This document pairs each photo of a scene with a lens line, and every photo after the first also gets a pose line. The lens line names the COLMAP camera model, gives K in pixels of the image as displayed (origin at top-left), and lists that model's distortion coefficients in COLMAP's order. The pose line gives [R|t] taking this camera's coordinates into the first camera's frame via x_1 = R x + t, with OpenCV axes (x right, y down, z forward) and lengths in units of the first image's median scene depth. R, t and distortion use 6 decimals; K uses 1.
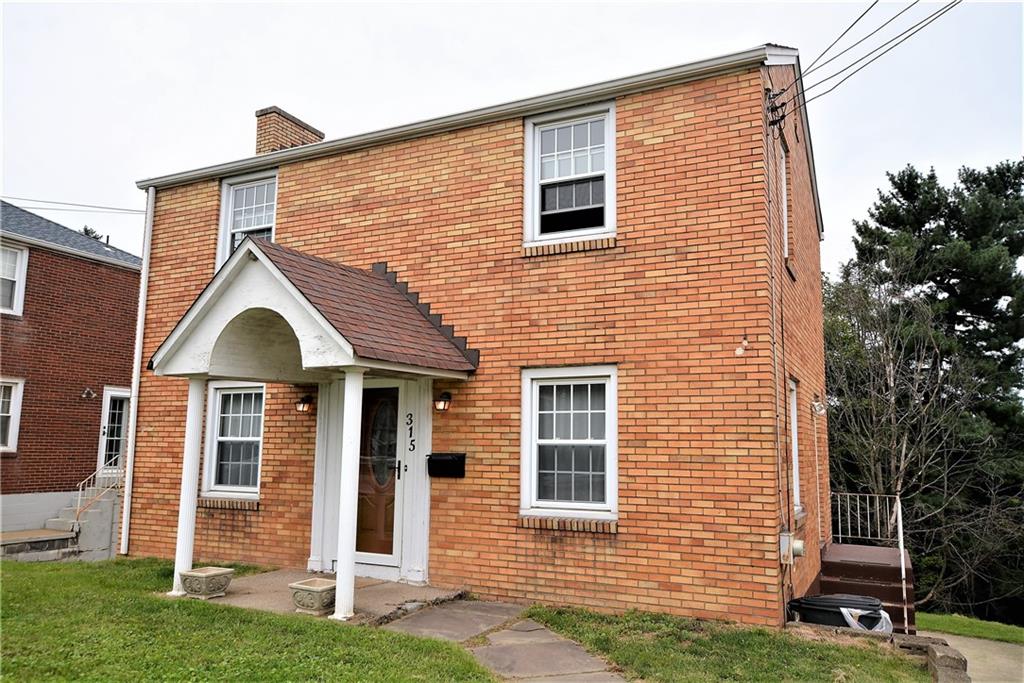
lens RADIAL K [[767.5, 0, 512.4], [0, 767.5, 335.2], [0, 0, 1]] dist [0.006890, 0.015819]
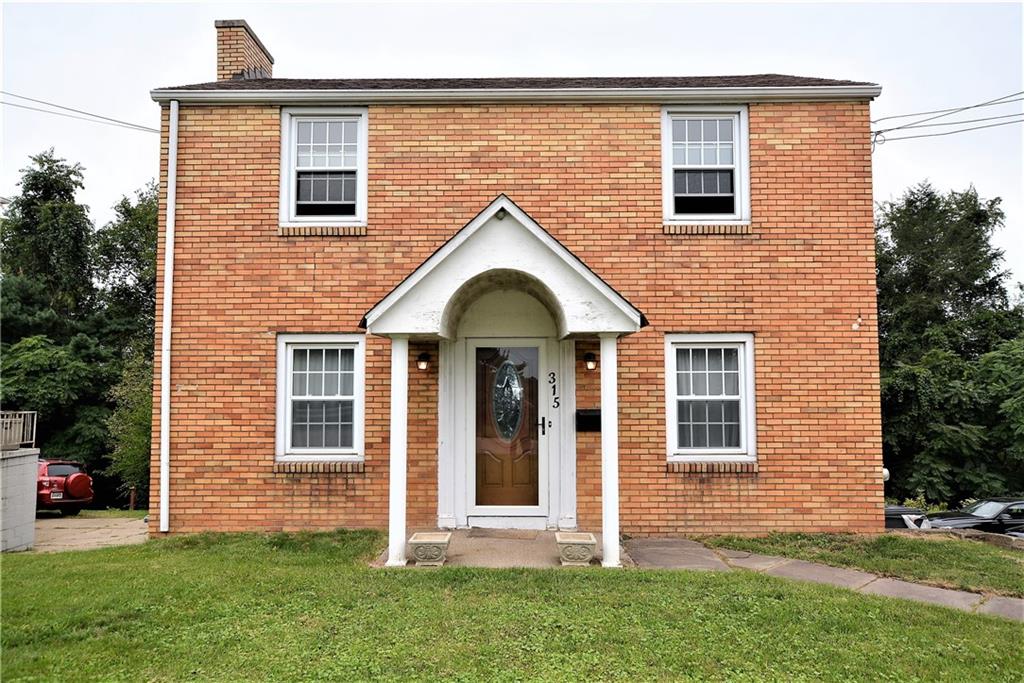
lens RADIAL K [[761.6, 0, 512.2], [0, 761.6, 345.3], [0, 0, 1]] dist [0.004350, 0.001158]
pose [[0.894800, 0.020616, 0.445991, -0.664647], [-0.052326, 0.996892, 0.058901, 0.006301], [-0.443390, -0.076041, 0.893097, 0.097210]]
